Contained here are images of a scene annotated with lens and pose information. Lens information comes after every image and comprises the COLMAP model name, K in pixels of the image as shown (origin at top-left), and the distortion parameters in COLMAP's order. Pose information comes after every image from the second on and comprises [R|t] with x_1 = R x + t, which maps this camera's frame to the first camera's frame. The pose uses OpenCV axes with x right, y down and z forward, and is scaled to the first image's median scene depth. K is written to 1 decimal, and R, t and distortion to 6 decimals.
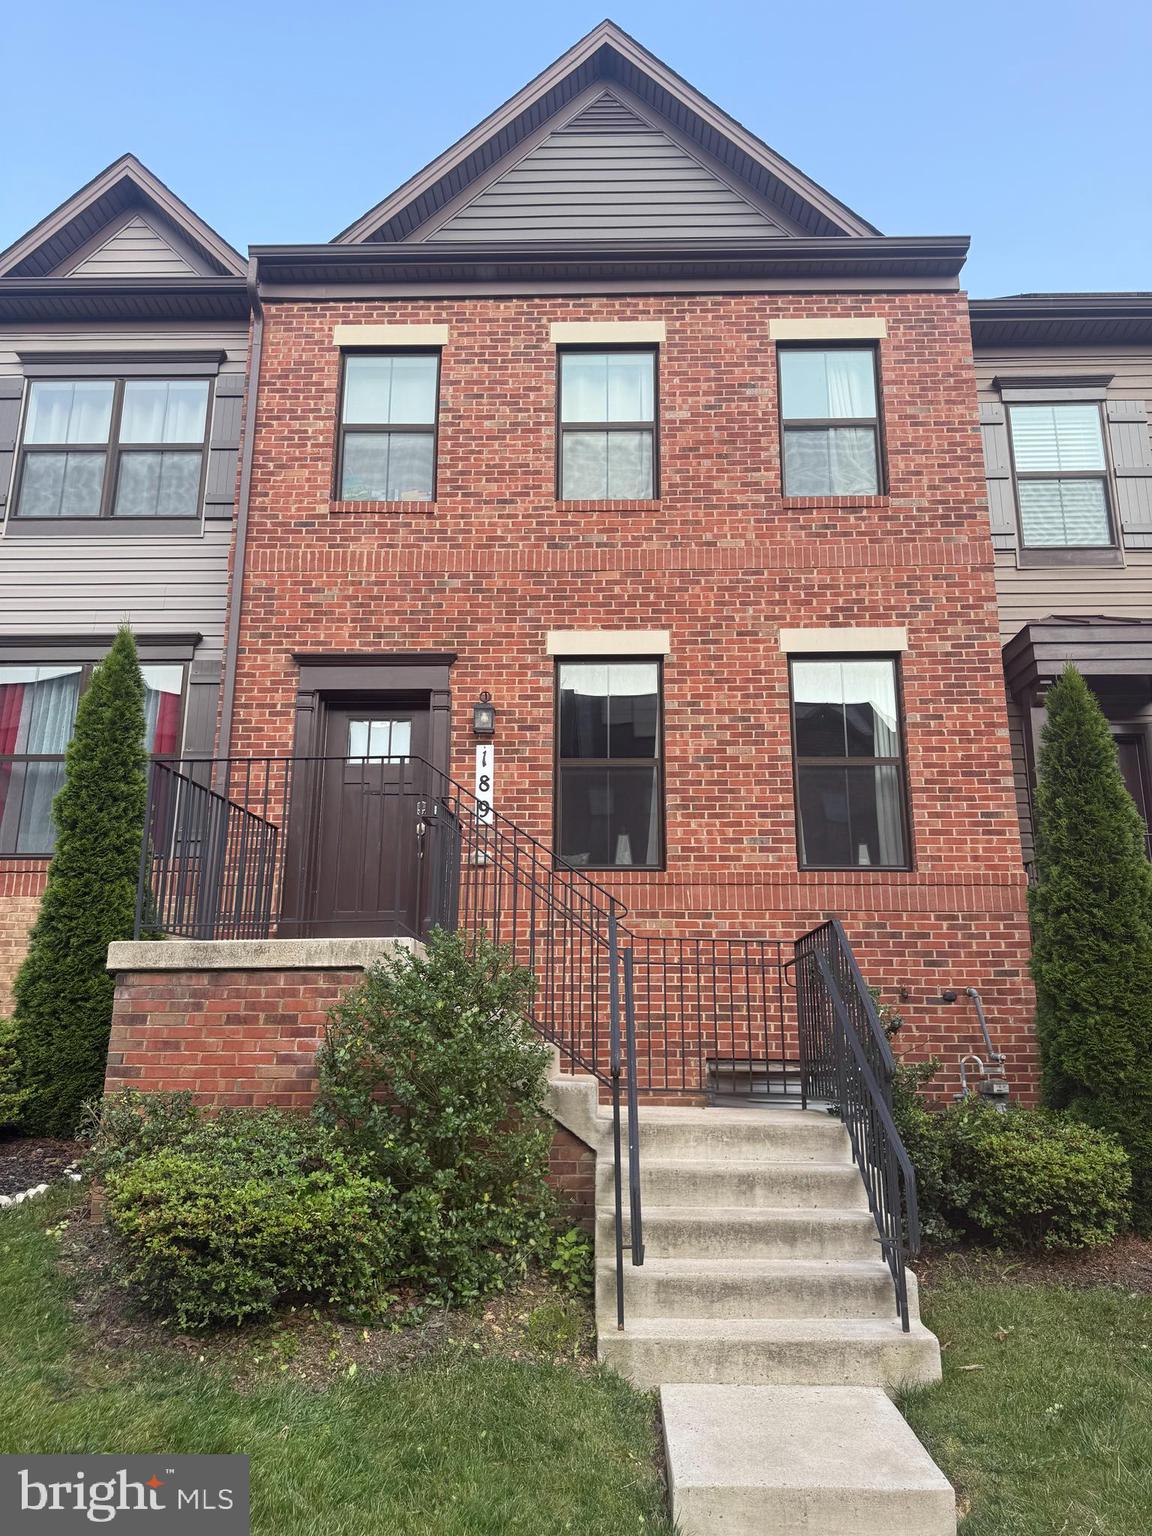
lens RADIAL K [[1048.2, 0, 582.8], [0, 1048.2, 816.0], [0, 0, 1]] dist [0.070668, -0.059069]
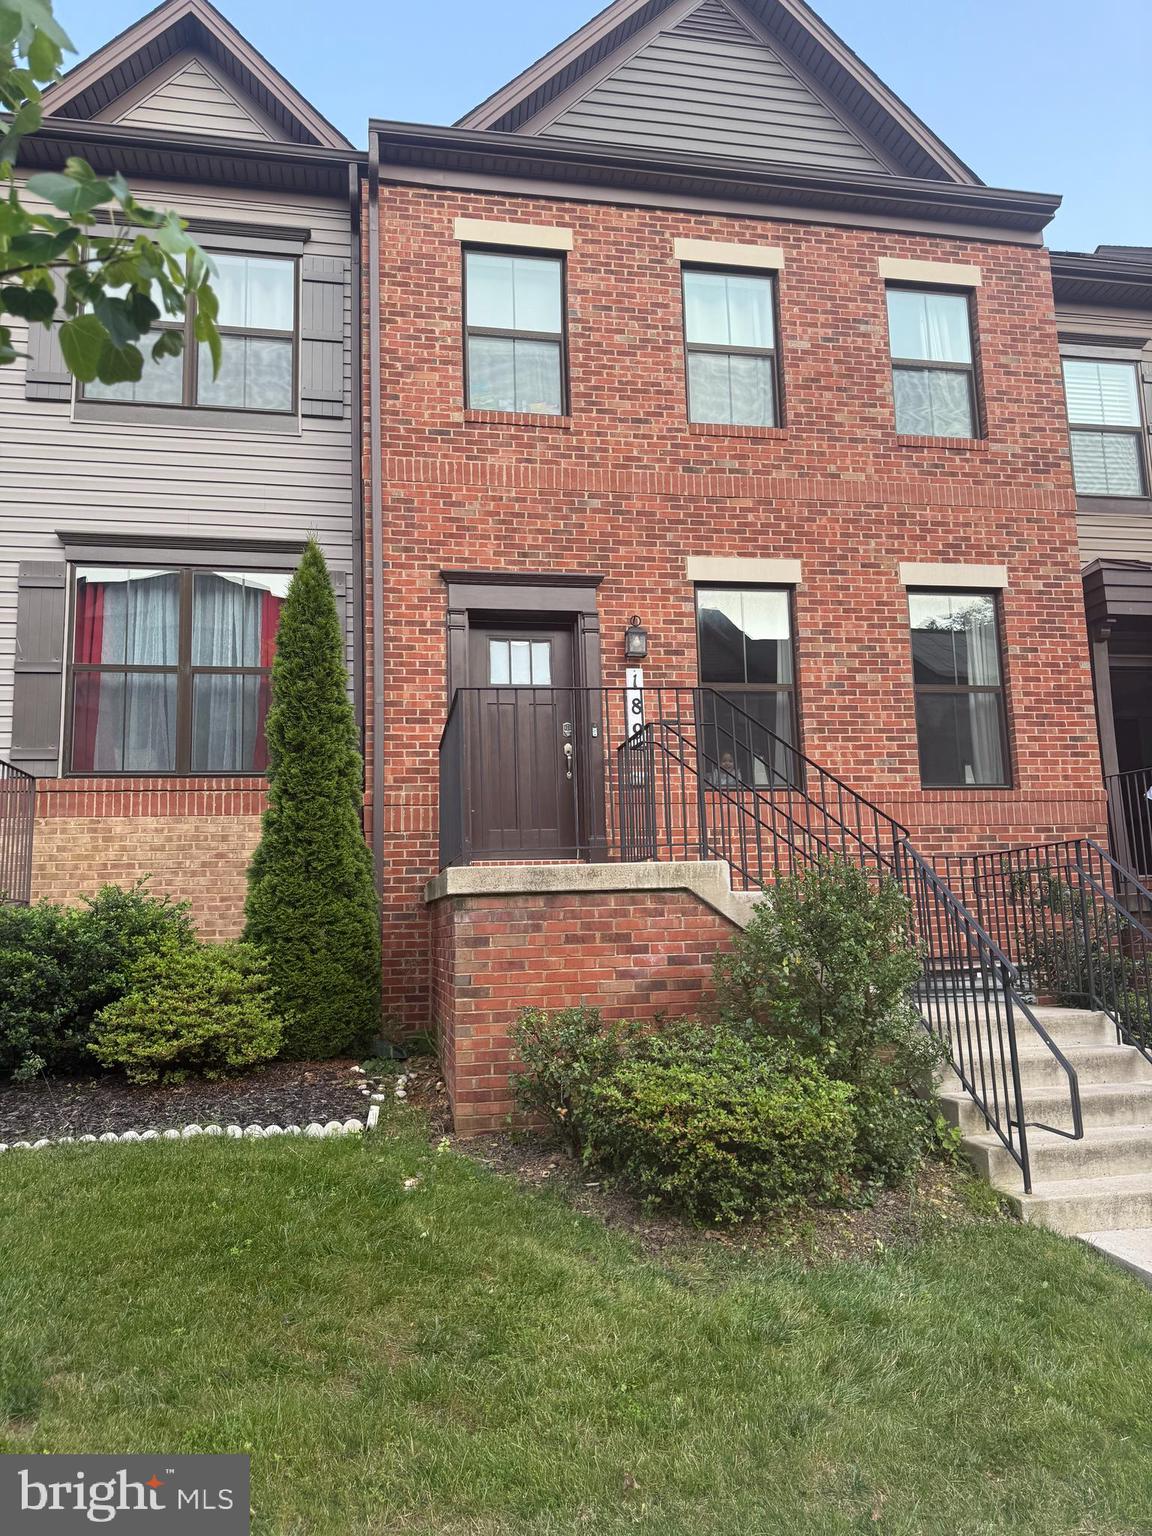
lens RADIAL K [[1048.2, 0, 561.1], [0, 1048.2, 815.4], [0, 0, 1]] dist [0.070668, -0.059069]
pose [[0.977872, -0.009028, 0.209009, -0.368088], [-0.009542, 0.996104, 0.087668, -0.013187], [-0.208986, -0.087722, 0.973976, 0.003829]]
